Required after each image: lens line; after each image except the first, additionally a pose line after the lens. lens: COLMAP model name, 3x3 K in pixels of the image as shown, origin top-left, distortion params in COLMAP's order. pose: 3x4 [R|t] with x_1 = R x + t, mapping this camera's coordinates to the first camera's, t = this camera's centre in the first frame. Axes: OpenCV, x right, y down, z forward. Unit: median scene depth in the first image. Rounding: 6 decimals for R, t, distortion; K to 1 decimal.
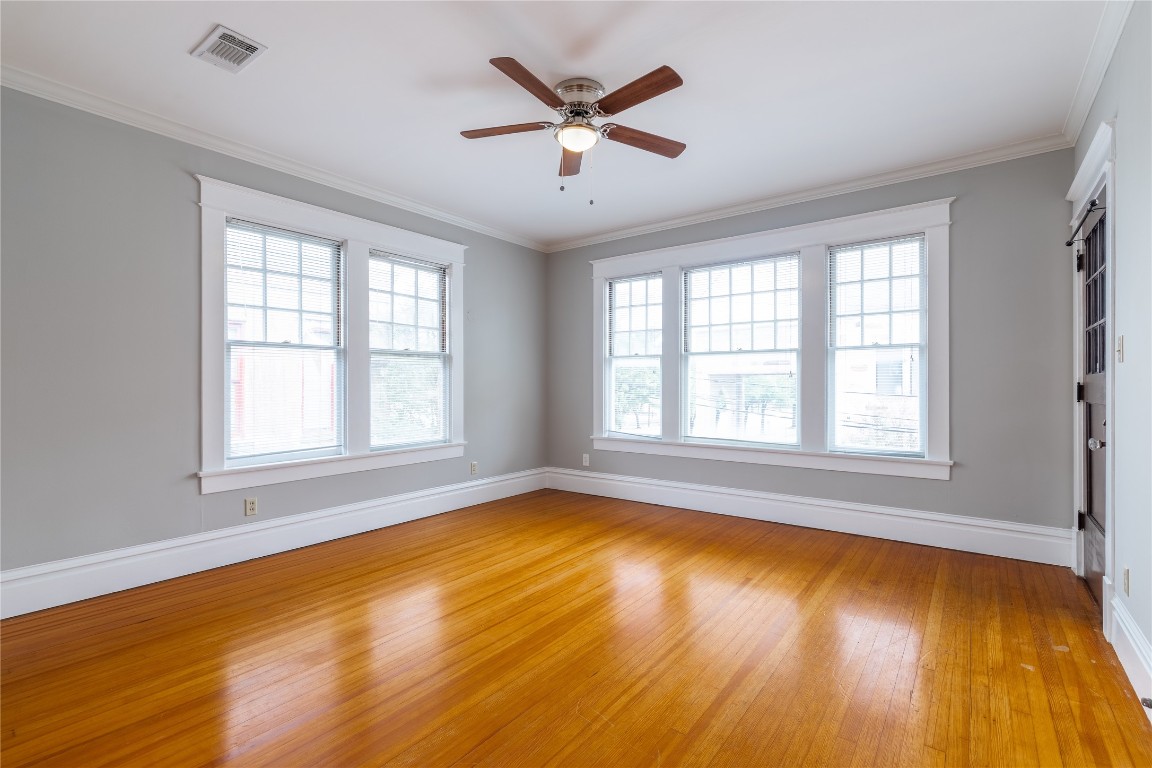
lens RADIAL K [[538.4, 0, 581.0], [0, 538.4, 384.1], [0, 0, 1]] dist [0.016866, -0.000145]
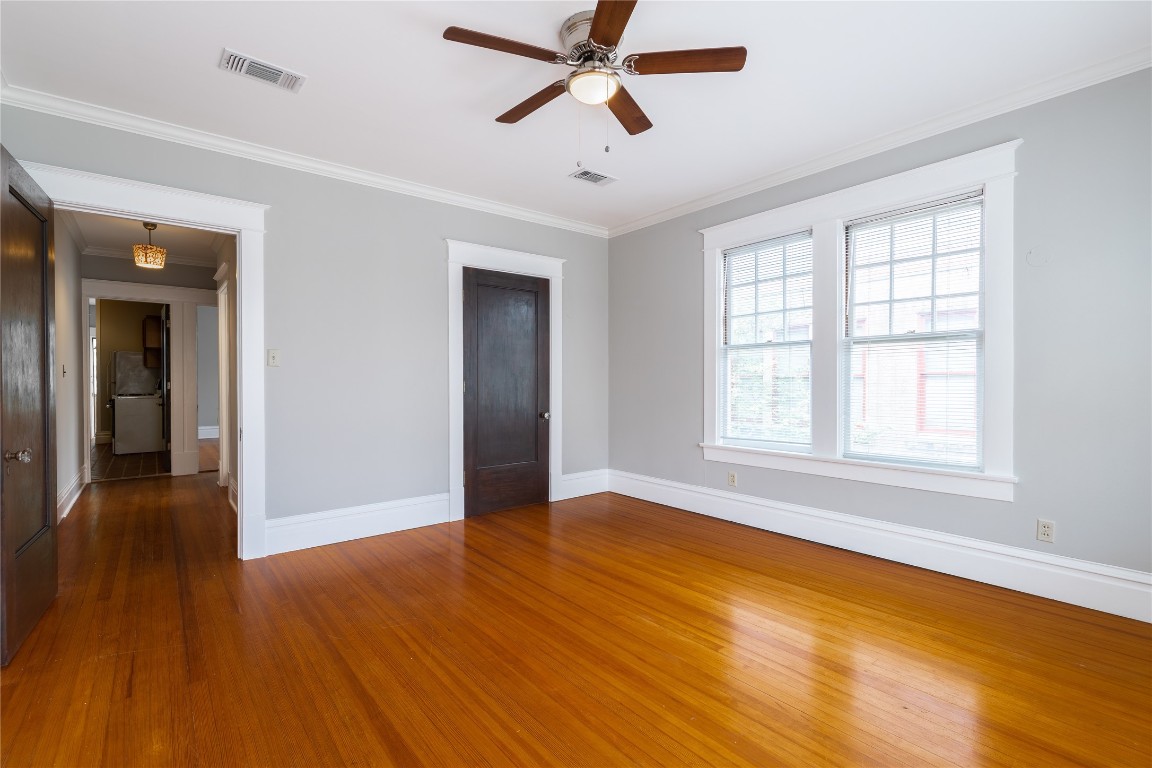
lens RADIAL K [[538.4, 0, 581.0], [0, 538.4, 384.1], [0, 0, 1]] dist [0.016866, -0.000145]
pose [[-0.224063, 0.023473, -0.974292, 0.630775], [0.003555, 0.999723, 0.023268, -0.020919], [0.974568, 0.001750, -0.224085, 0.878634]]
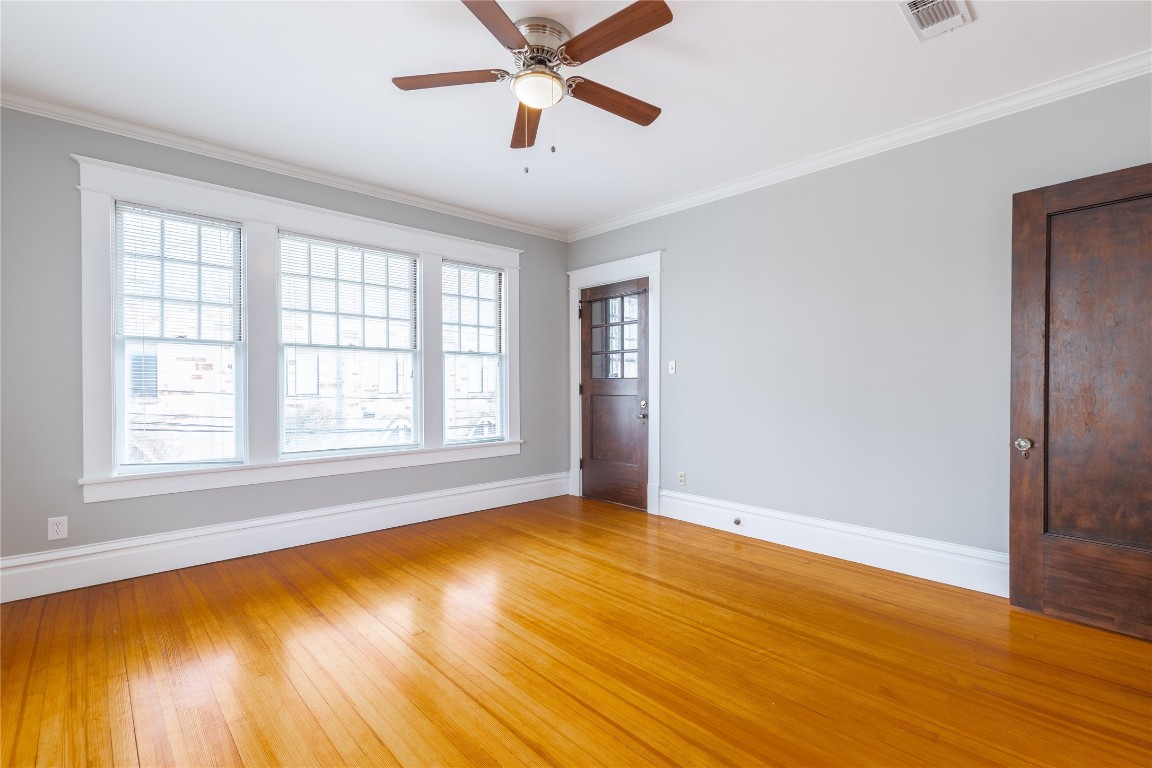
lens RADIAL K [[538.4, 0, 581.0], [0, 538.4, 384.1], [0, 0, 1]] dist [0.016866, -0.000145]
pose [[0.167218, -0.004741, 0.985909, -0.633462], [-0.007505, 0.999953, 0.006082, -0.010010], [-0.985891, -0.008417, 0.167174, 0.594024]]
